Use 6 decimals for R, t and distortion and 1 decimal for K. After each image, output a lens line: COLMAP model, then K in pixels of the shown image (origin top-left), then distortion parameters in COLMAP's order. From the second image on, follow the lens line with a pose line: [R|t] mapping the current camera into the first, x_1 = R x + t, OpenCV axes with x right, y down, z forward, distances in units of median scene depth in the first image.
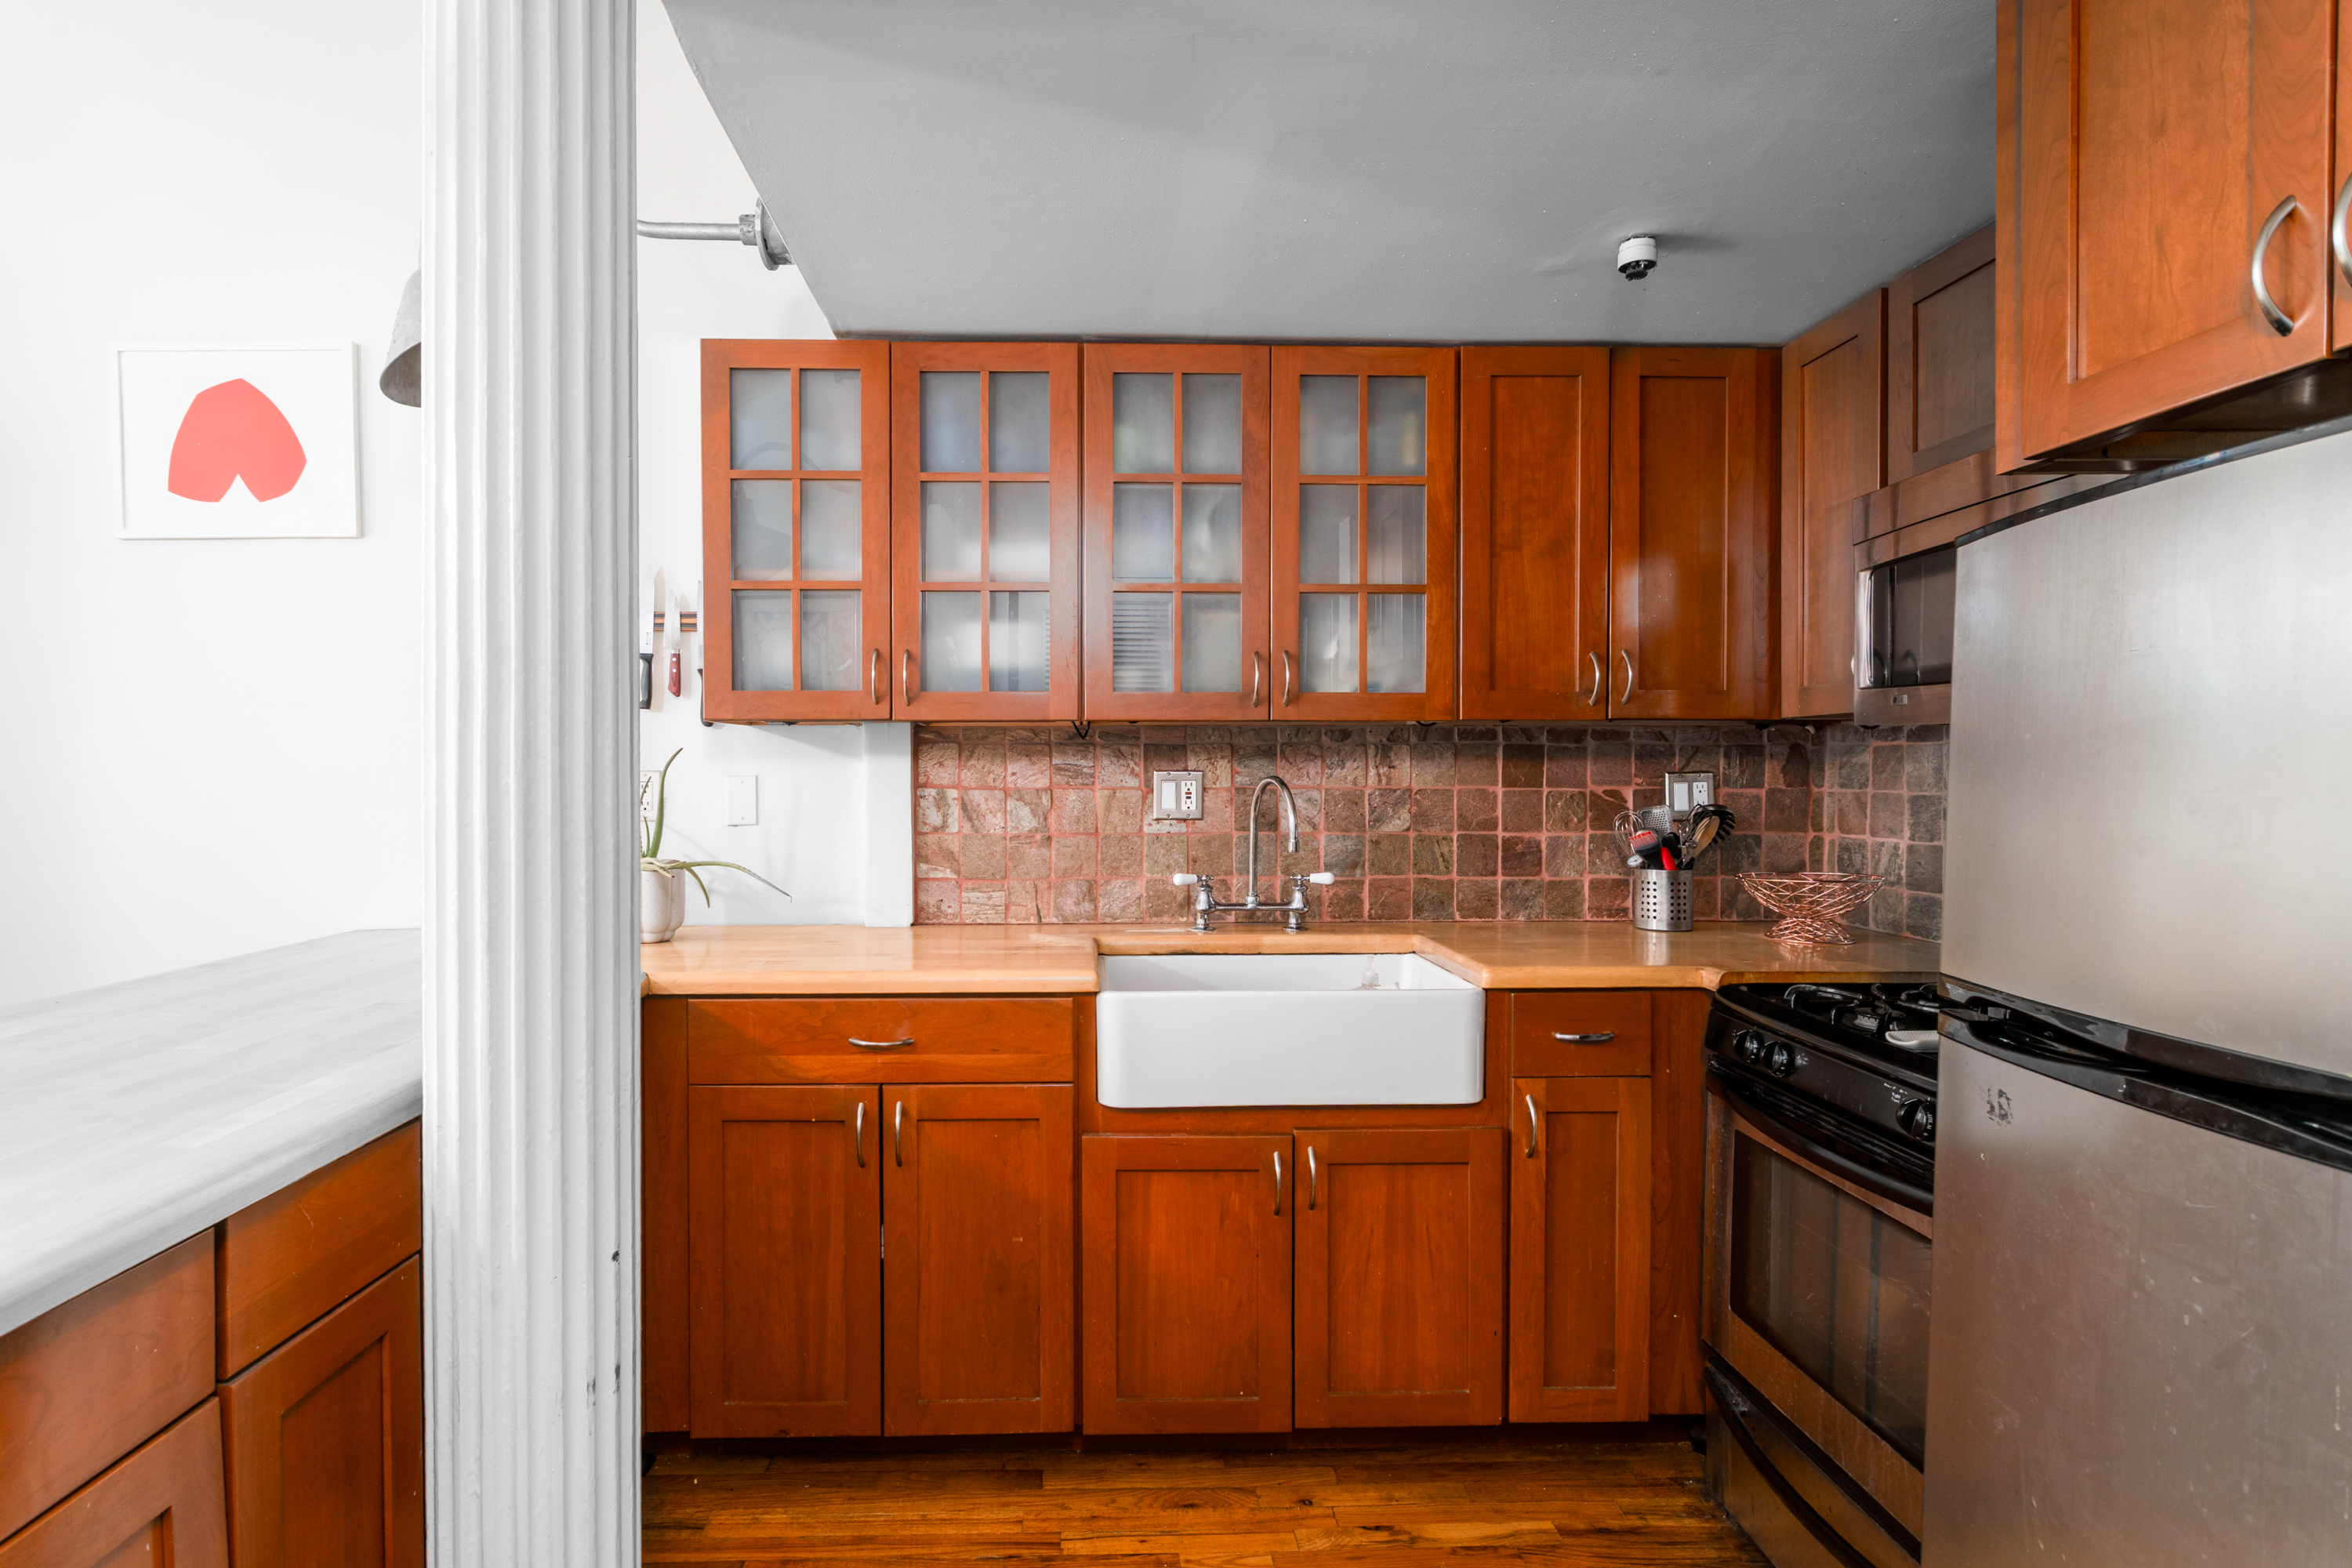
lens RADIAL K [[1185.0, 0, 1151.0], [0, 1185.0, 792.0], [0, 0, 1]] dist [0.010880, 0.000191]
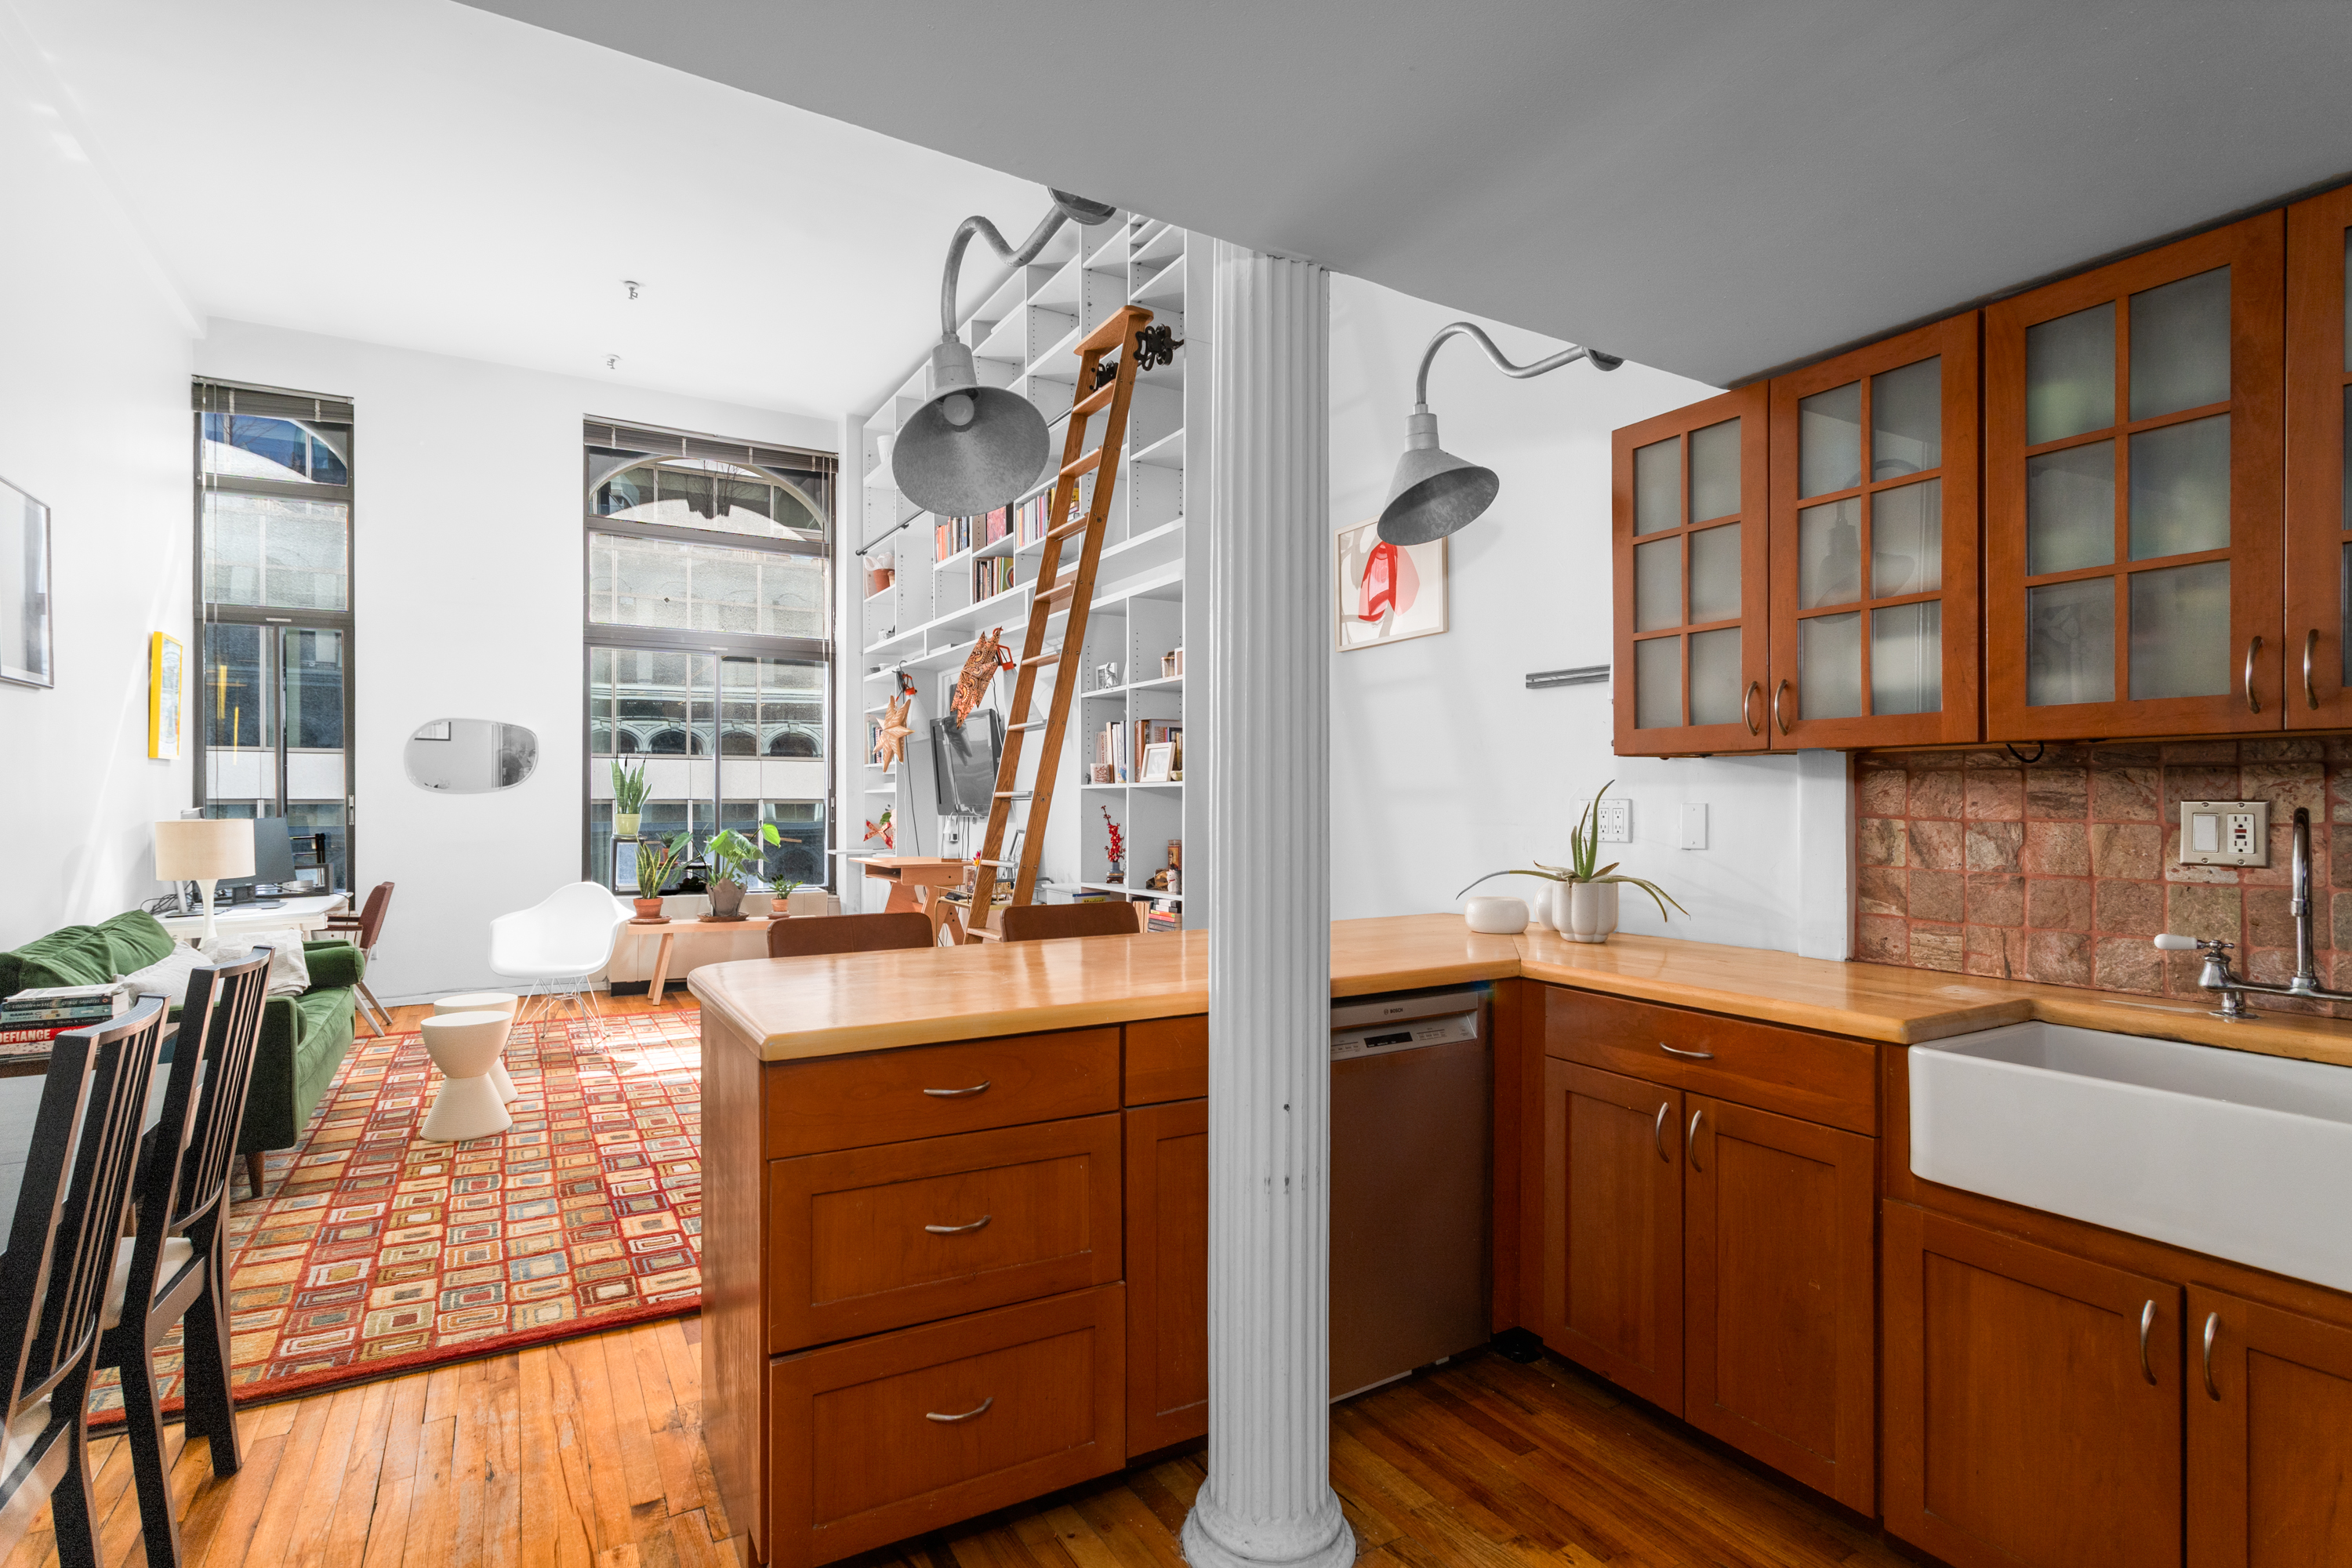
lens RADIAL K [[1185.0, 0, 1151.6], [0, 1185.0, 807.2], [0, 0, 1]] dist [0.010880, 0.000191]
pose [[0.451597, 0.006959, -0.892195, 0.436979], [-0.019701, 0.999804, -0.002174, 0.001475], [0.892004, 0.018559, 0.451646, 0.066689]]
